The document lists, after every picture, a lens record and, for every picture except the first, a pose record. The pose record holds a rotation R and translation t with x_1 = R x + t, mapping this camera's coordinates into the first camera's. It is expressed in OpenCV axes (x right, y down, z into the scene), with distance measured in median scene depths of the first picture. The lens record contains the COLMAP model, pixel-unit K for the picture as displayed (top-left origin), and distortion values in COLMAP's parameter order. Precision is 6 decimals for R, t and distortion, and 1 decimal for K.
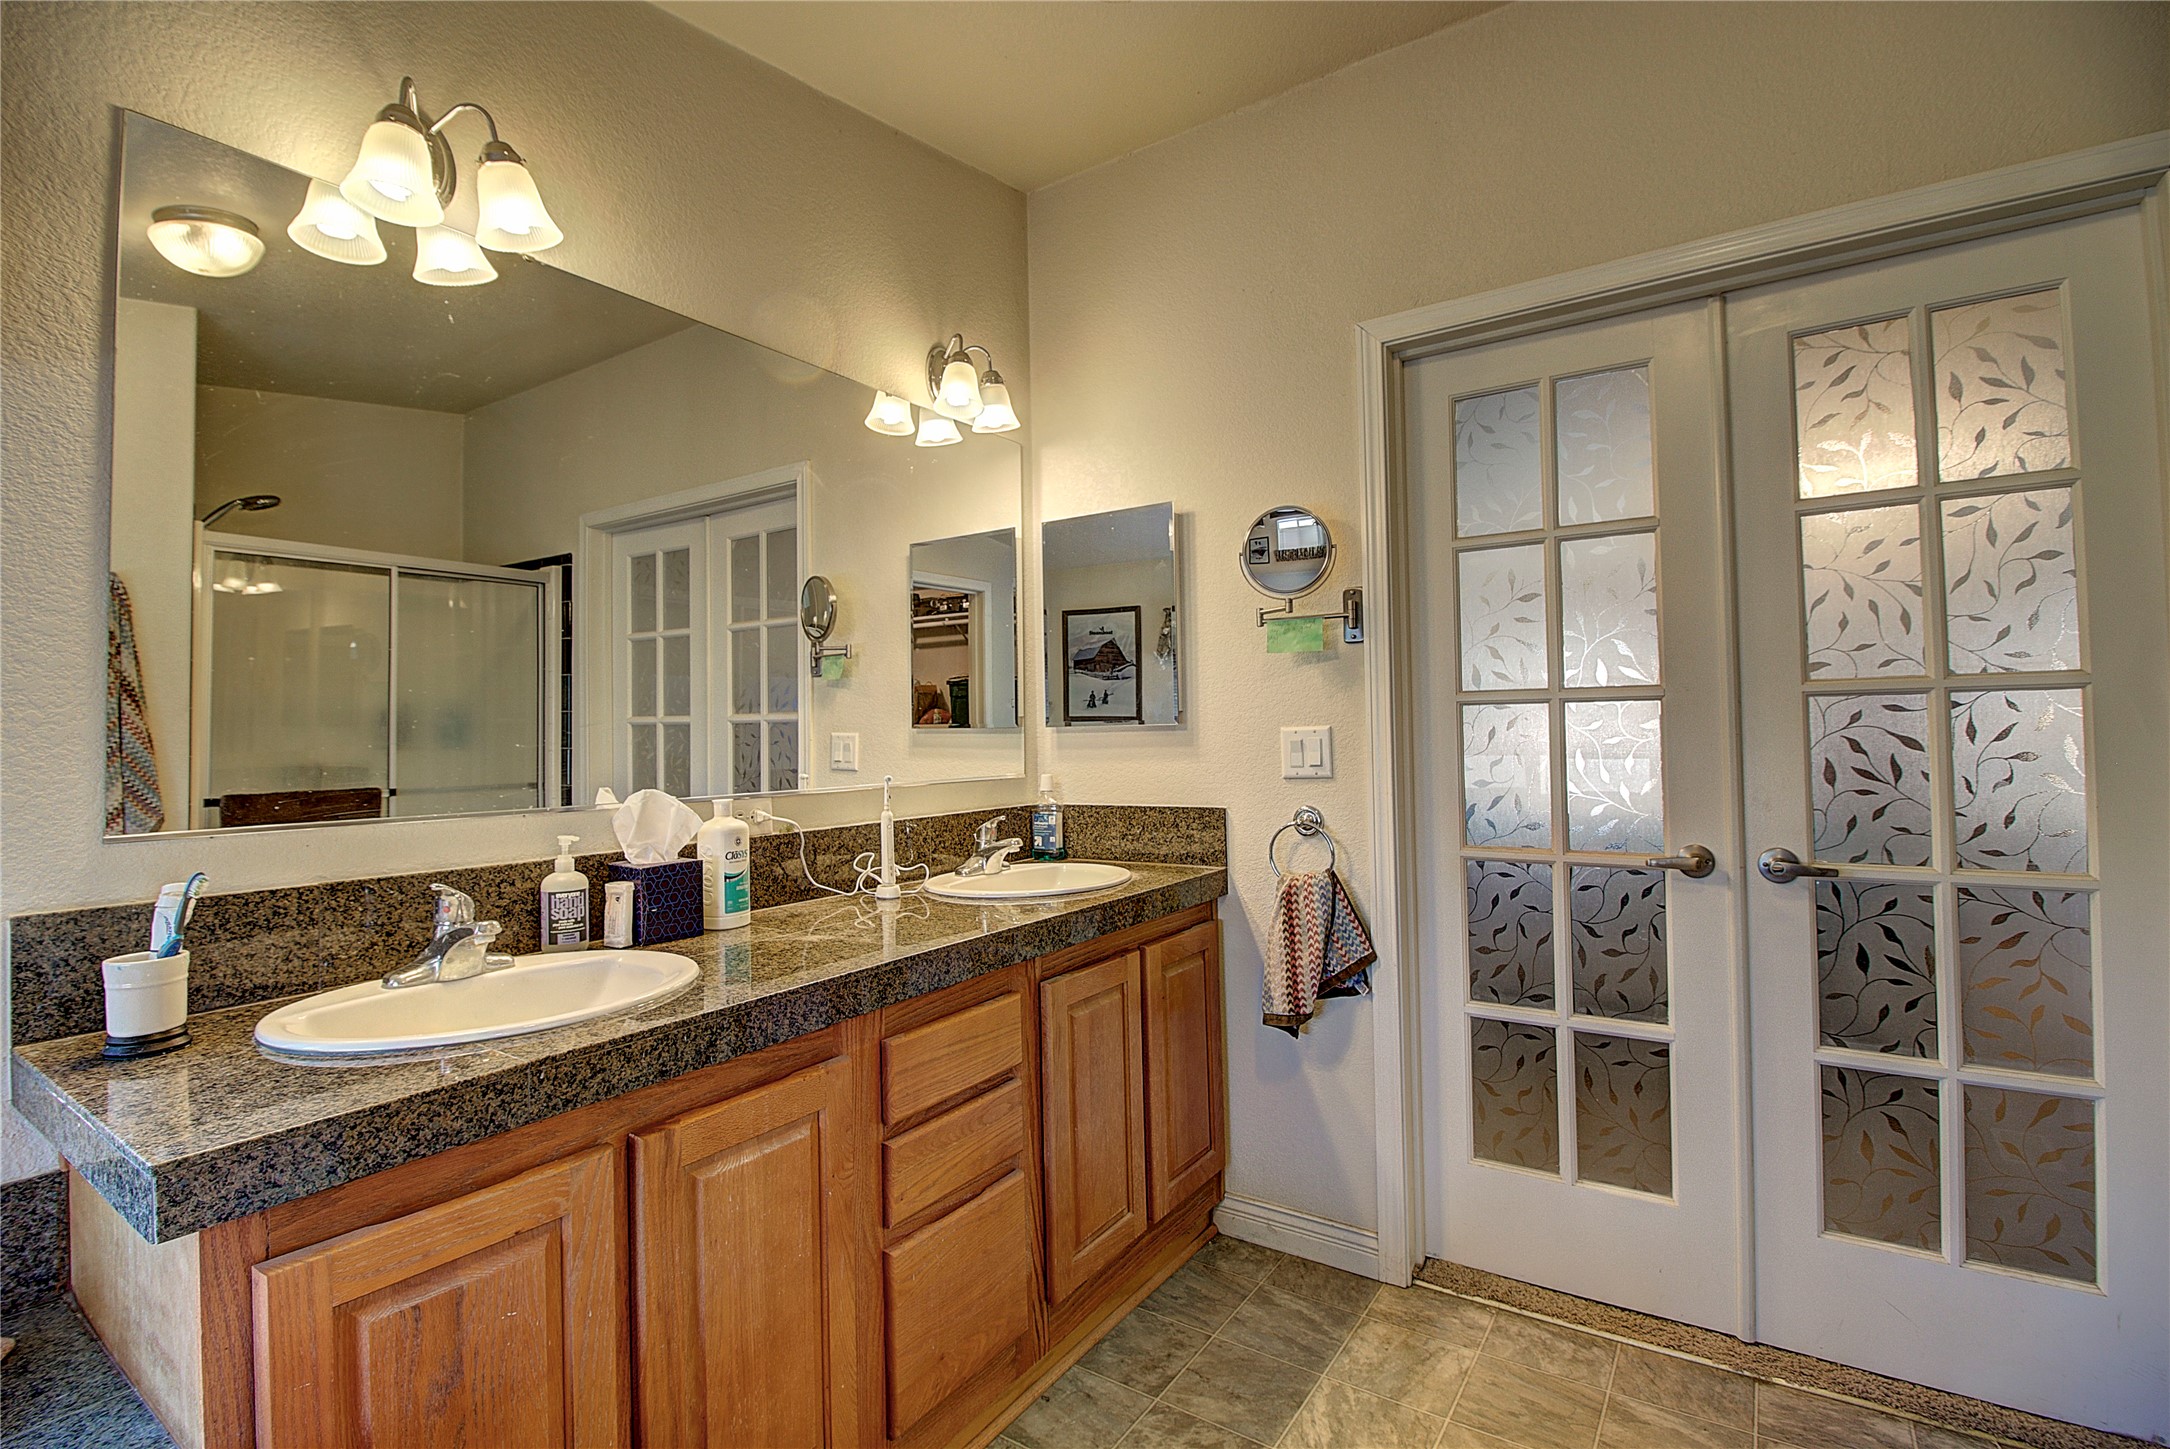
lens RADIAL K [[993.5, 0, 1079.5], [0, 993.5, 704.6], [0, 0, 1]] dist [0.000036, -0.013269]
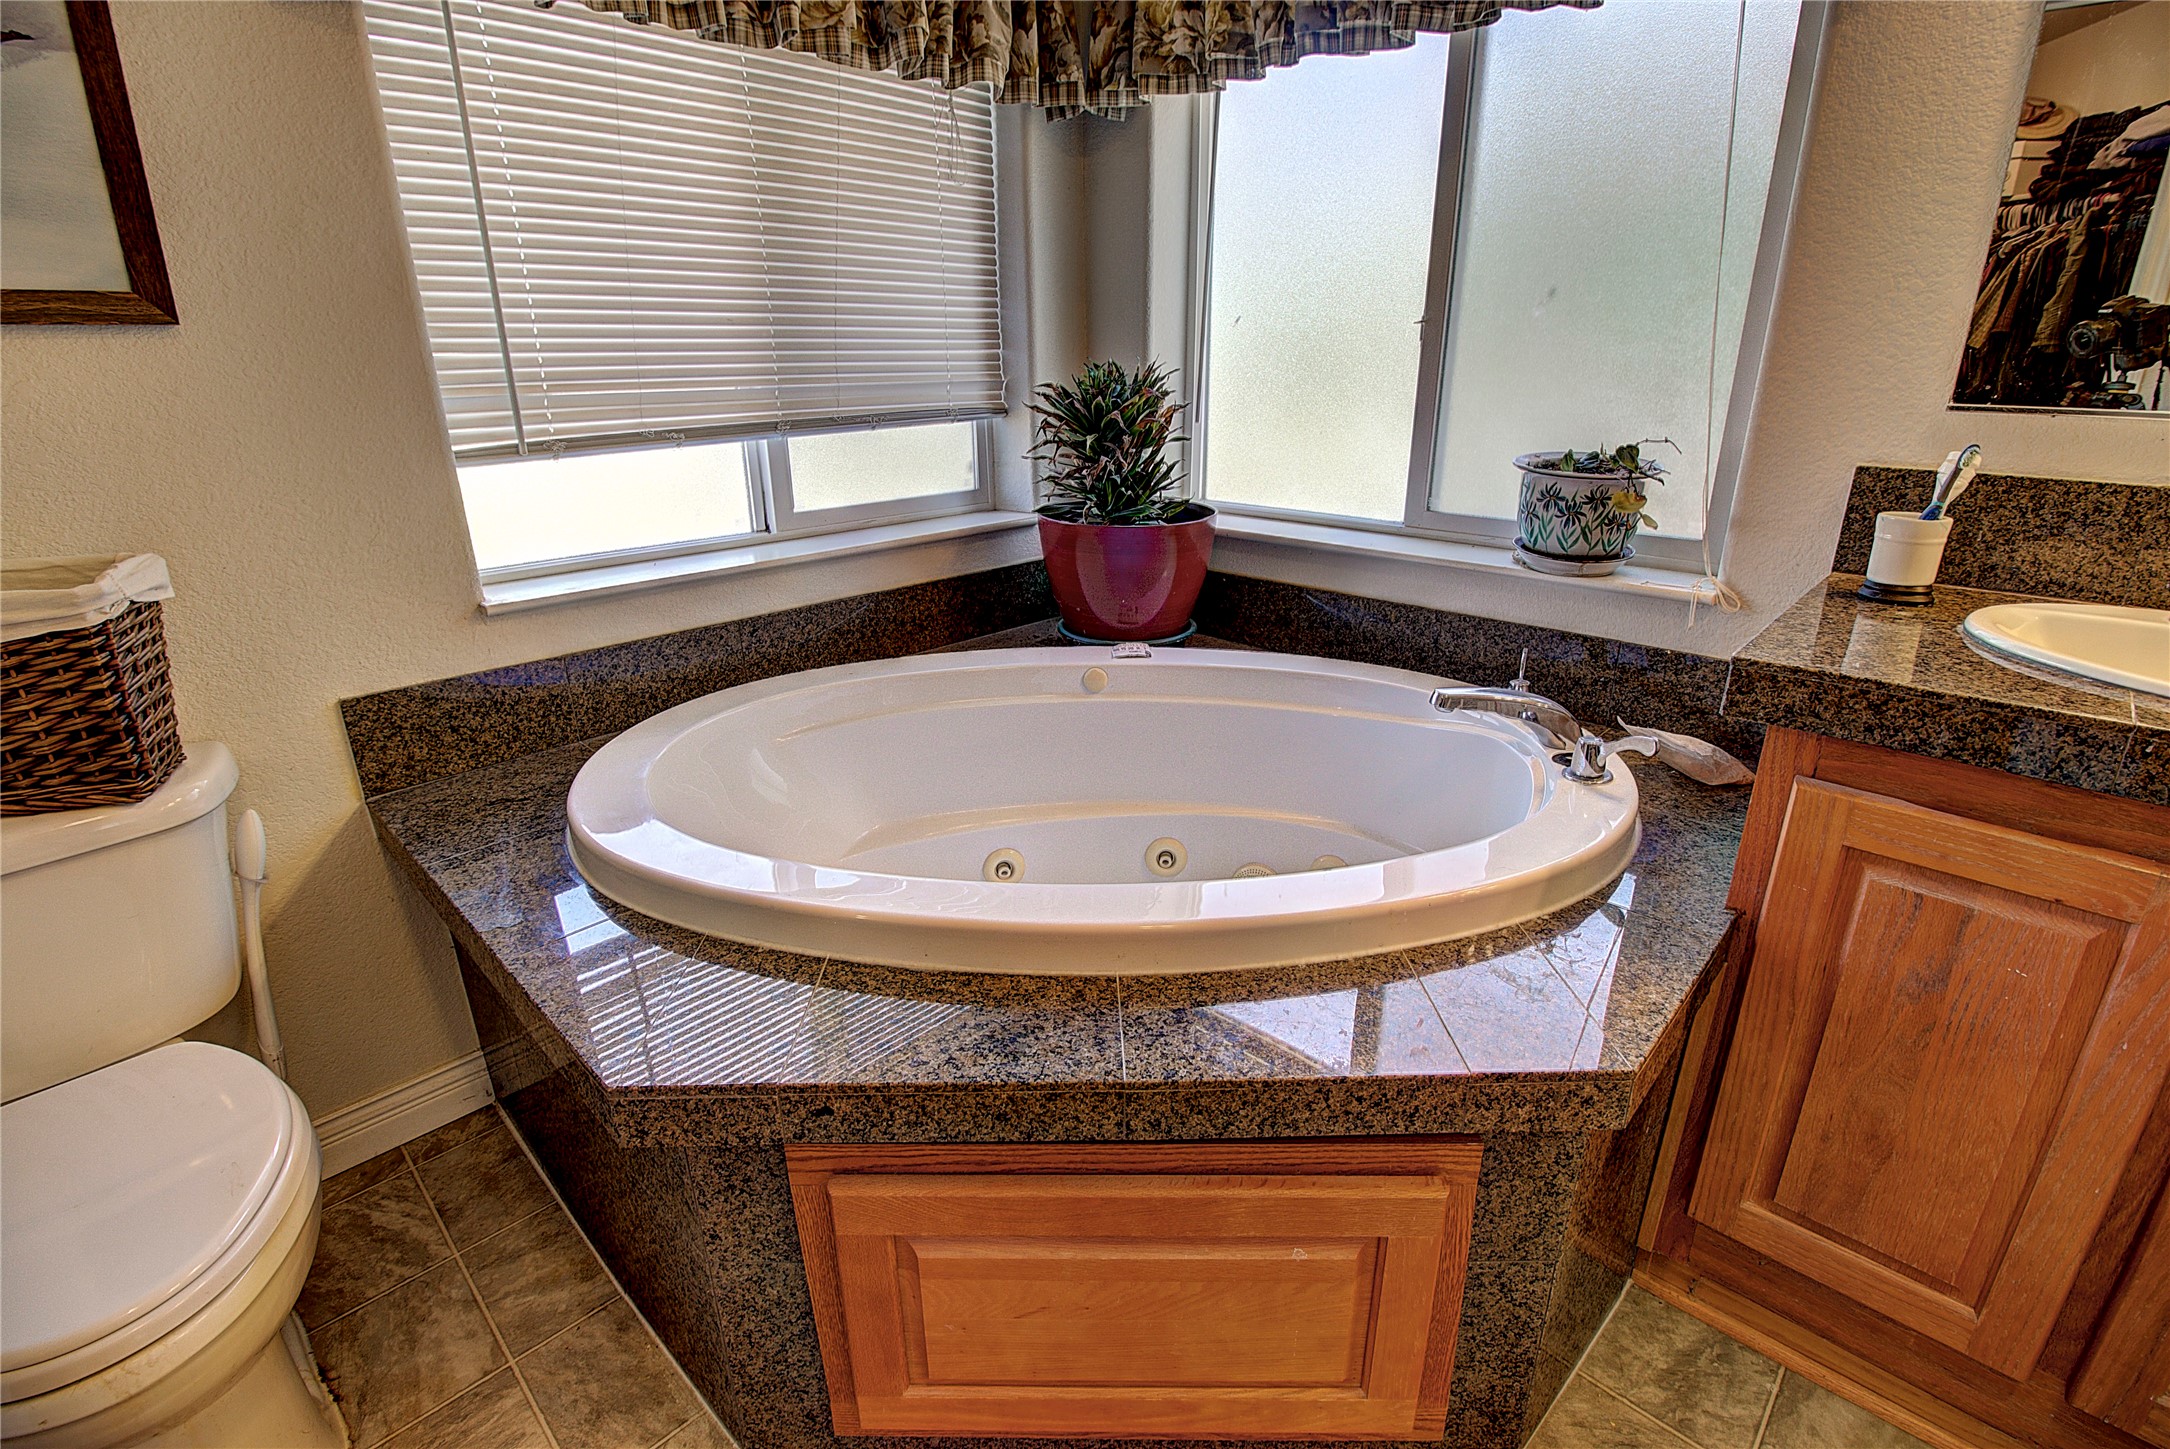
lens RADIAL K [[993.5, 0, 1079.5], [0, 993.5, 704.6], [0, 0, 1]] dist [0.000036, -0.013269]
pose [[-0.169763, 0.349257, -0.921521, 0.300238], [0.042358, 0.936815, 0.347250, 0.031044], [0.984574, 0.019916, -0.173831, 0.276026]]
